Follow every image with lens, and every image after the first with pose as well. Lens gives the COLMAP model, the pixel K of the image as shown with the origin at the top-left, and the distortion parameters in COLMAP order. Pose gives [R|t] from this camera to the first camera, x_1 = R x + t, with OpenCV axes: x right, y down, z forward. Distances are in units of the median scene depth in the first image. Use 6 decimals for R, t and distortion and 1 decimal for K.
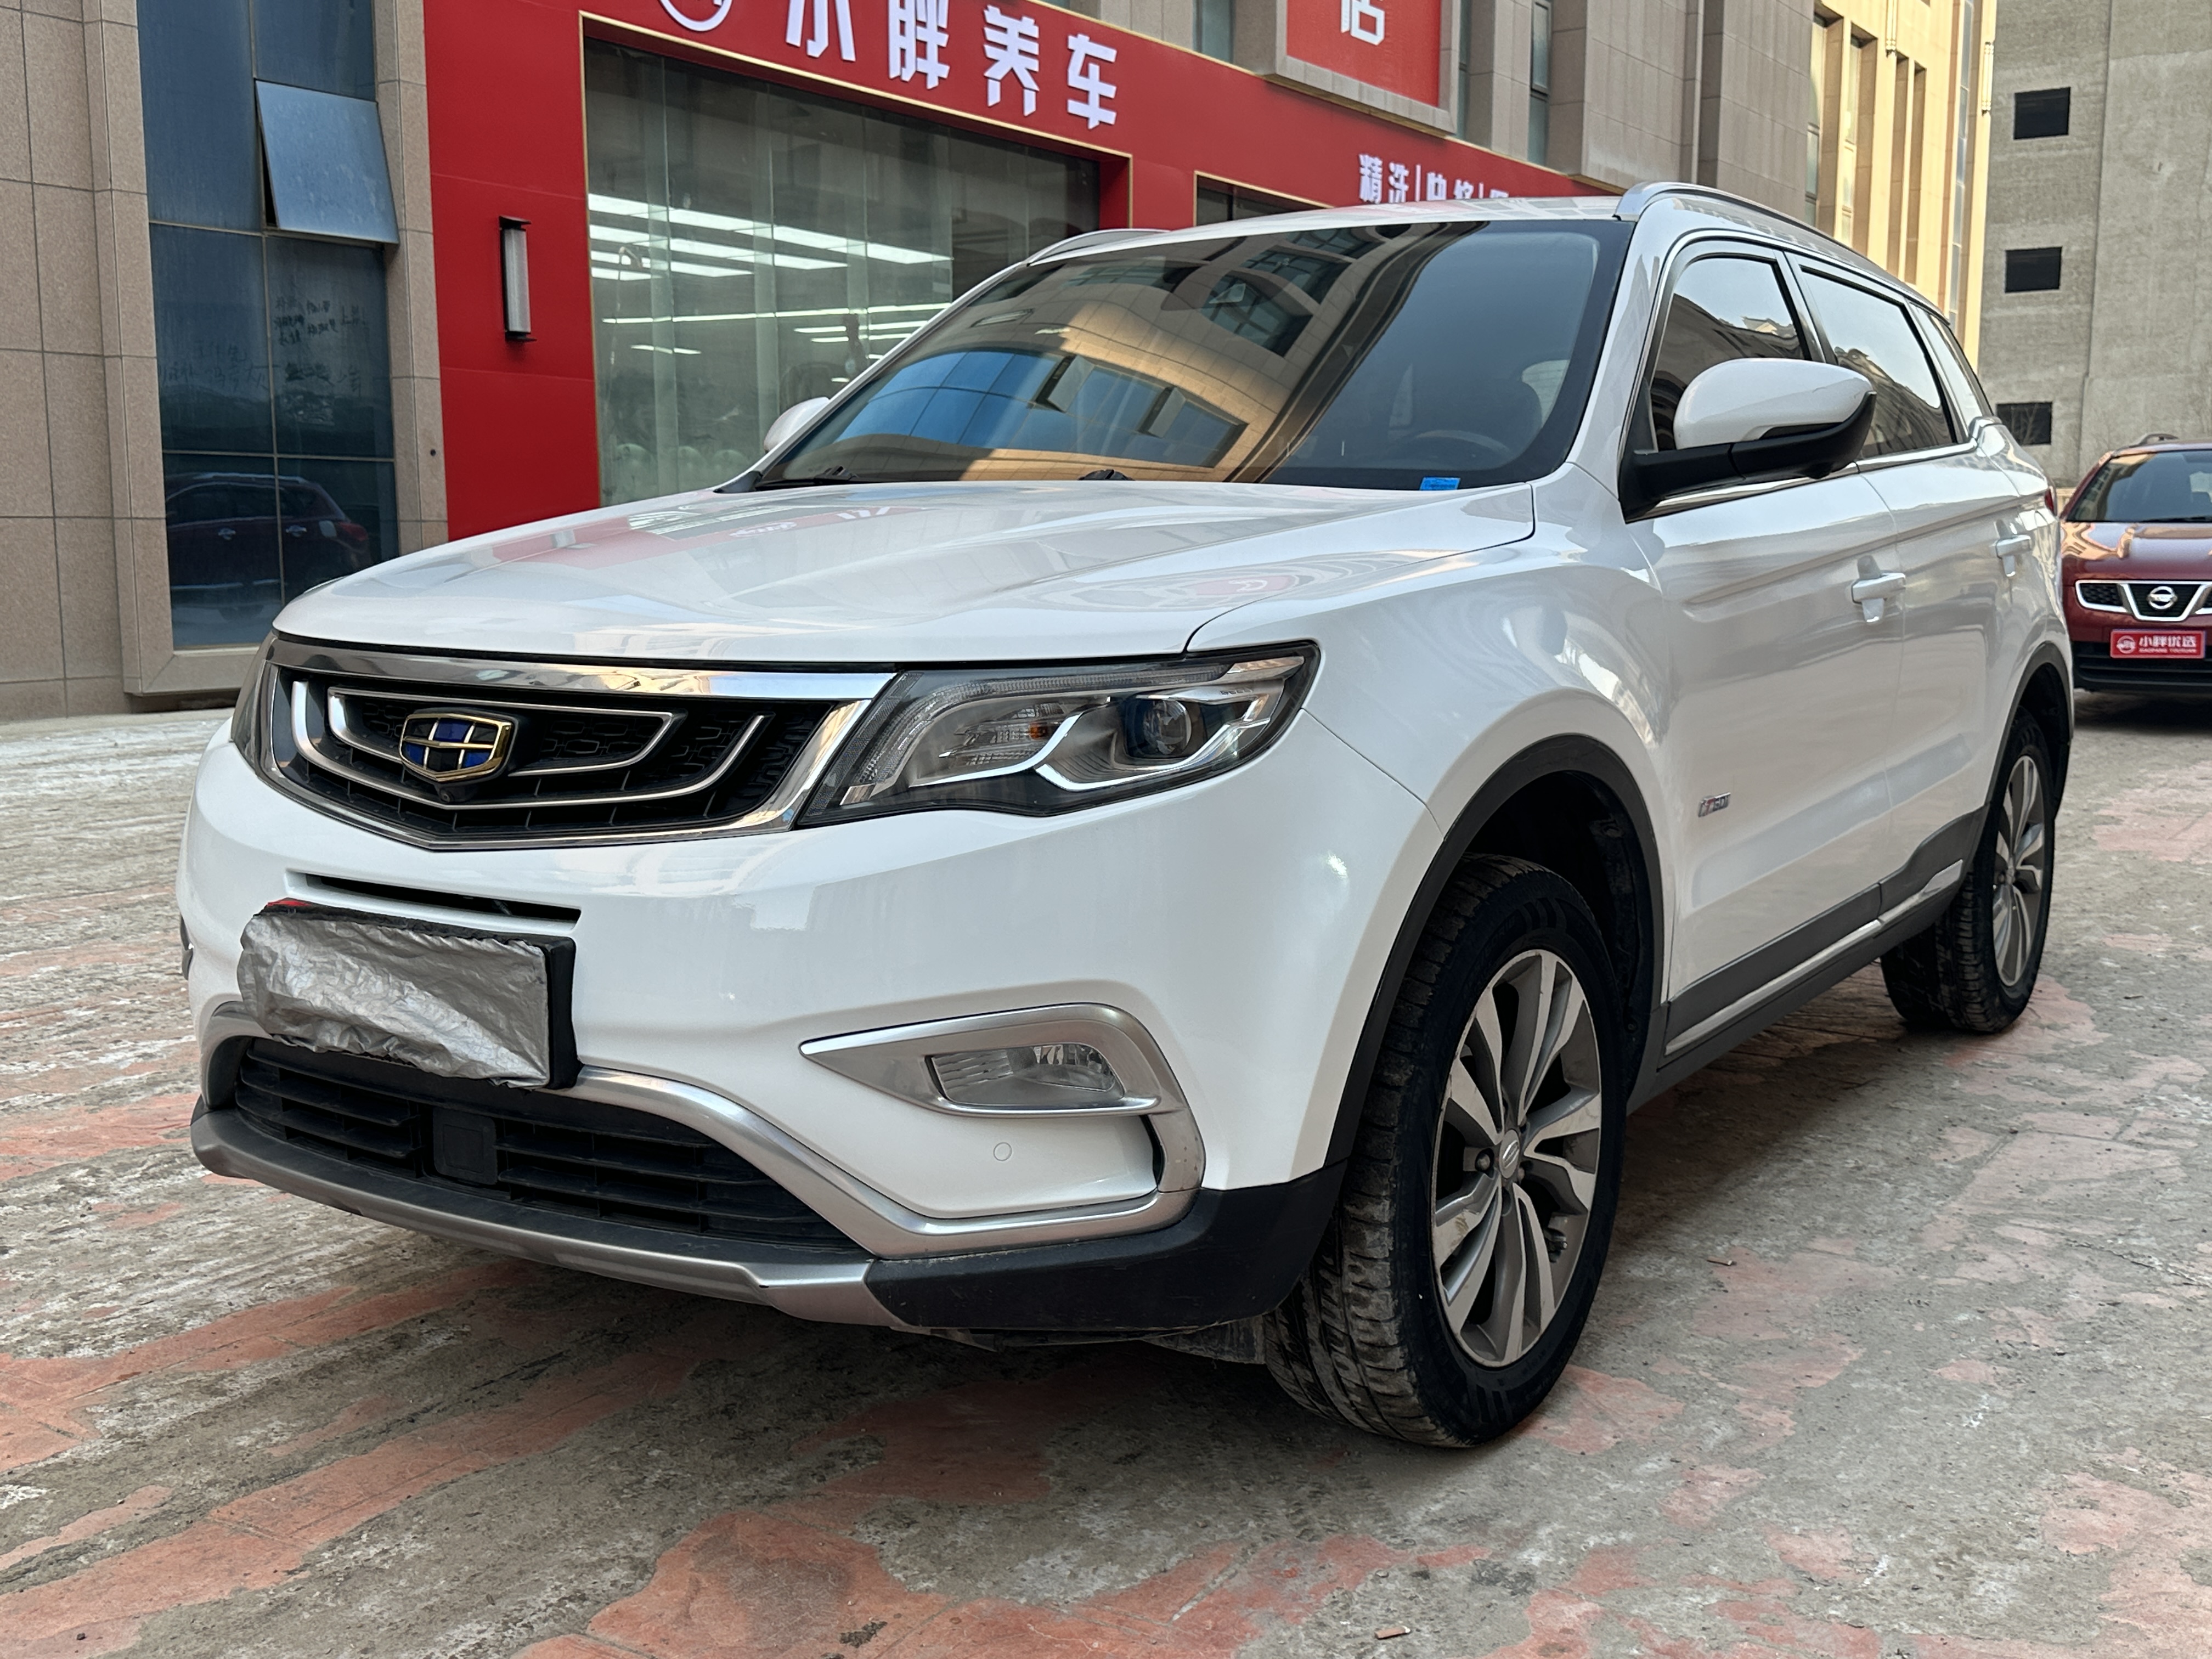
lens RADIAL K [[2278.8, 0, 1103.7], [0, 2278.8, 822.9], [0, 0, 1]] dist [0.029276, 0.000000]
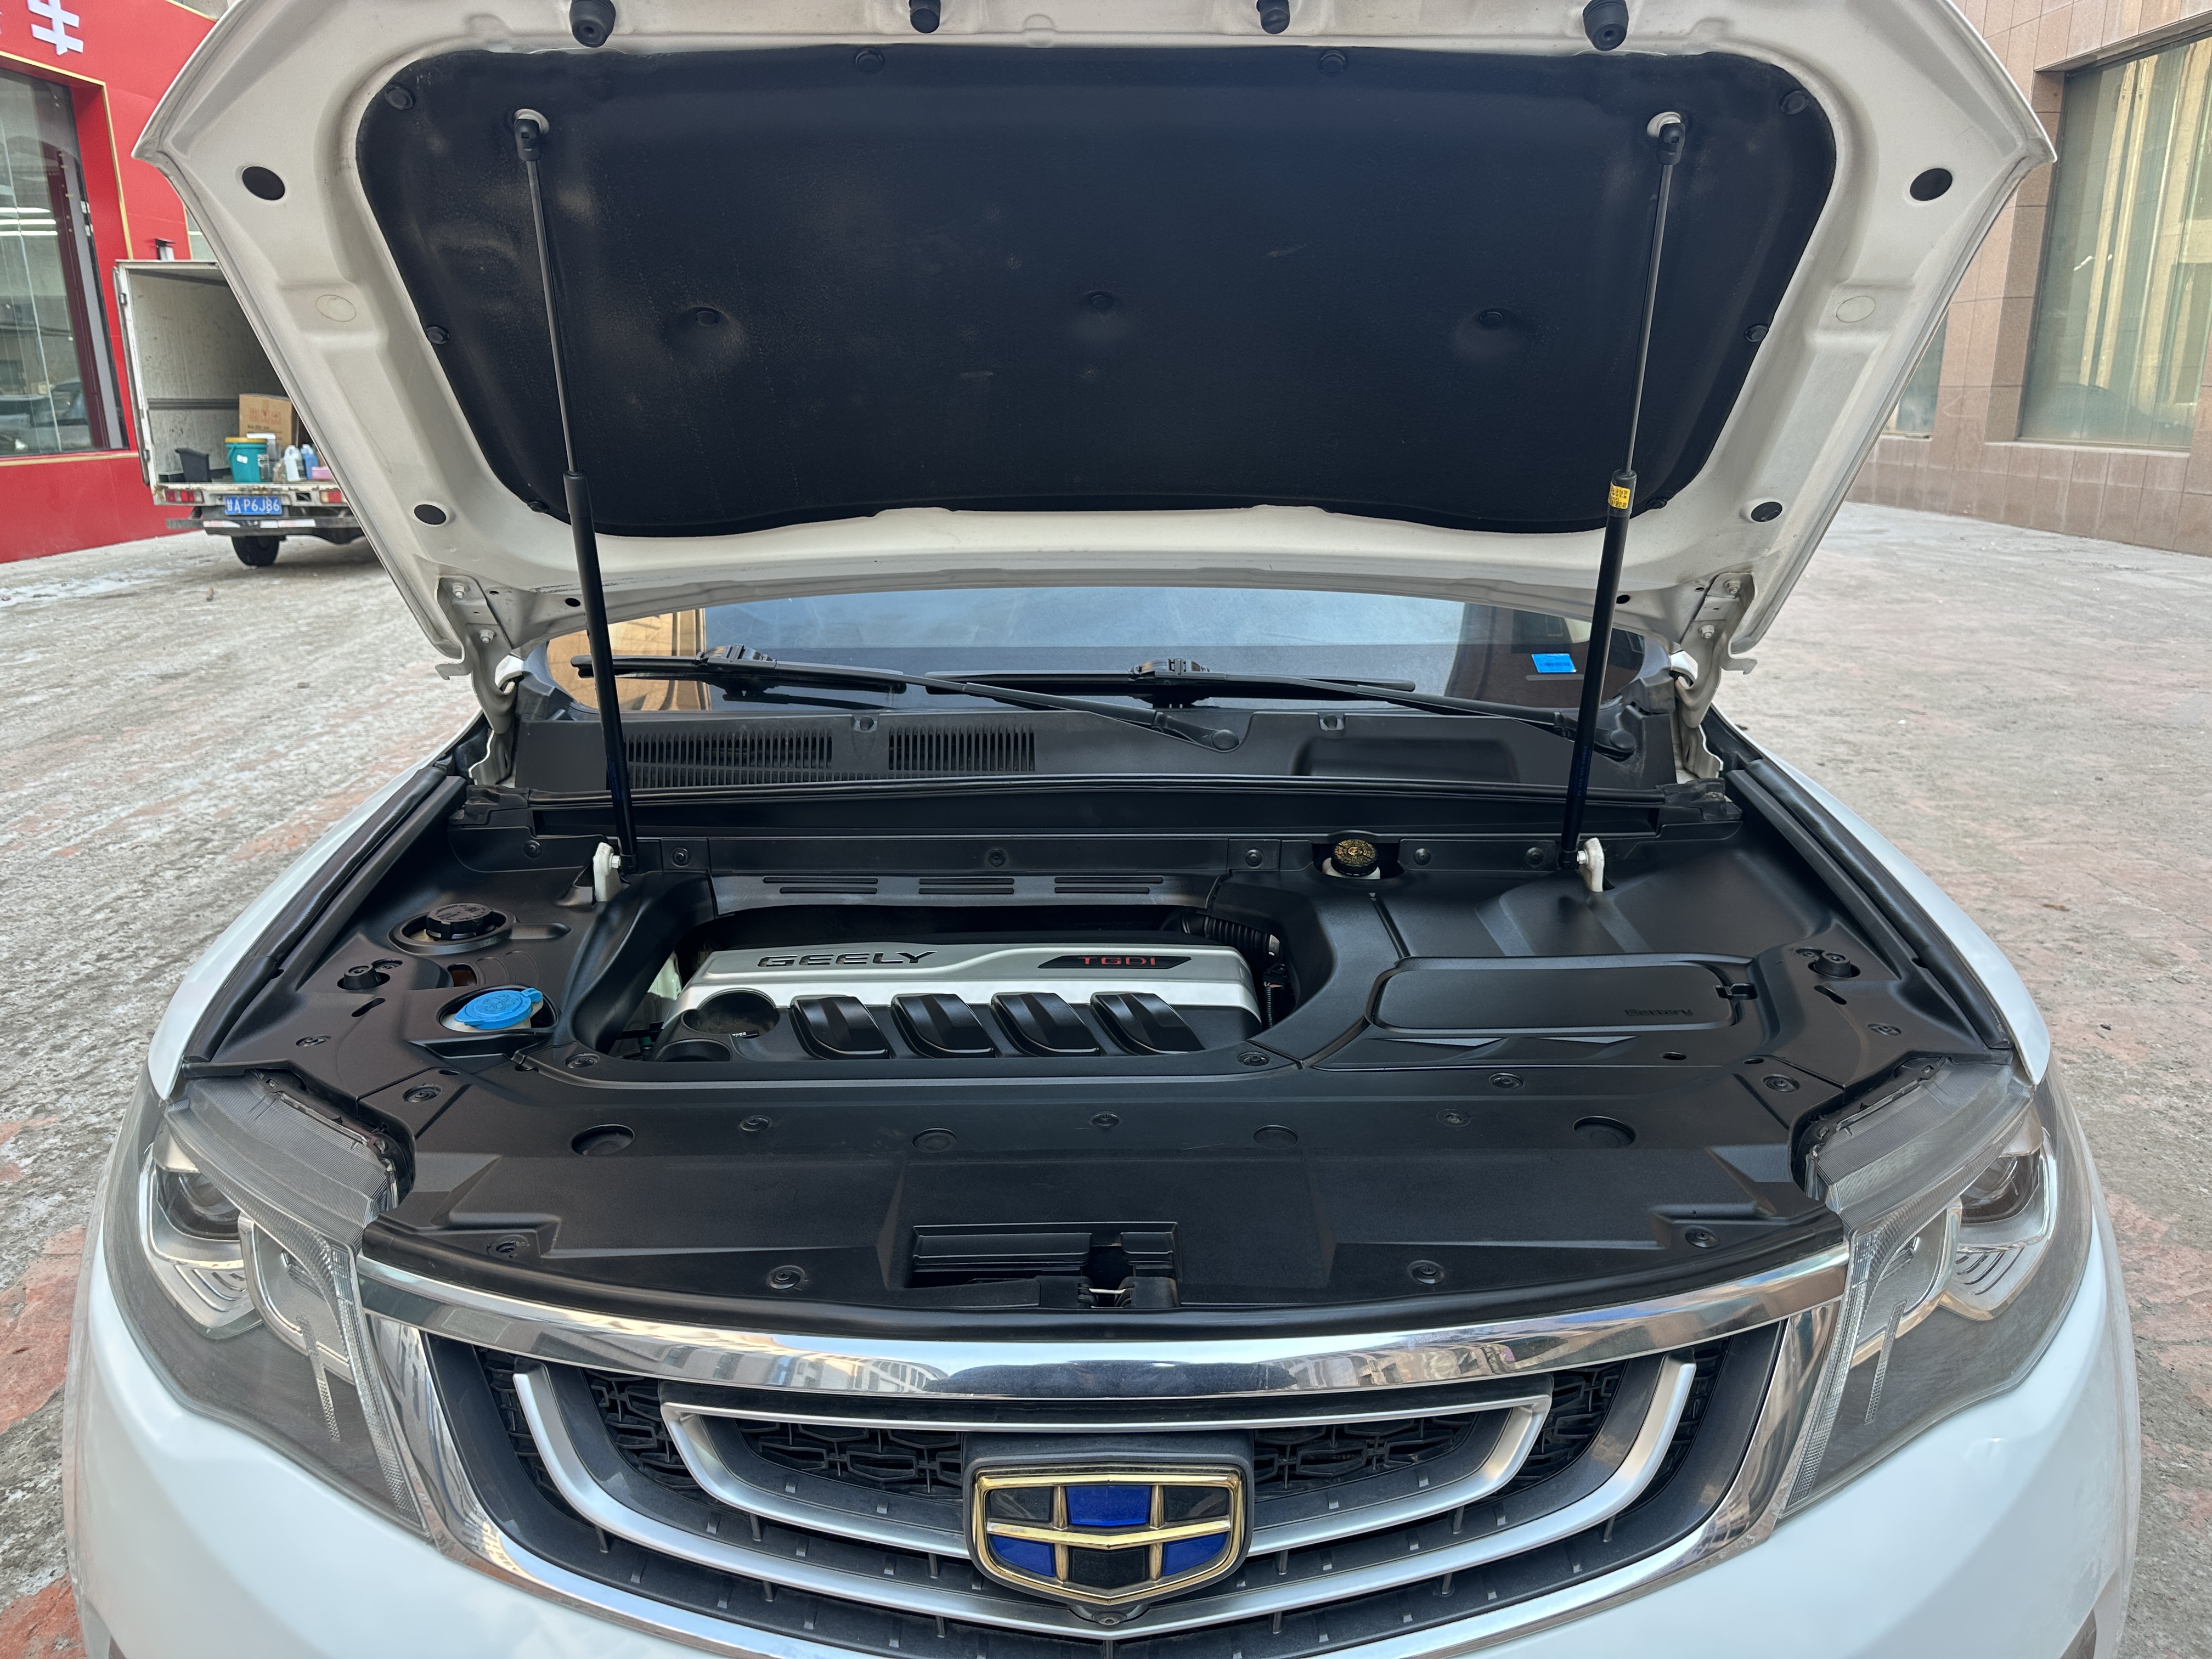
lens RADIAL K [[1550.9, 0, 1118.7], [0, 1550.9, 823.6], [0, 0, 1]] dist [0.029634, -0.033562]
pose [[0.823528, -0.163281, 0.543269, -0.341719], [0.083674, 0.982169, 0.168356, -0.192791], [-0.561071, -0.093188, 0.822505, 0.534640]]
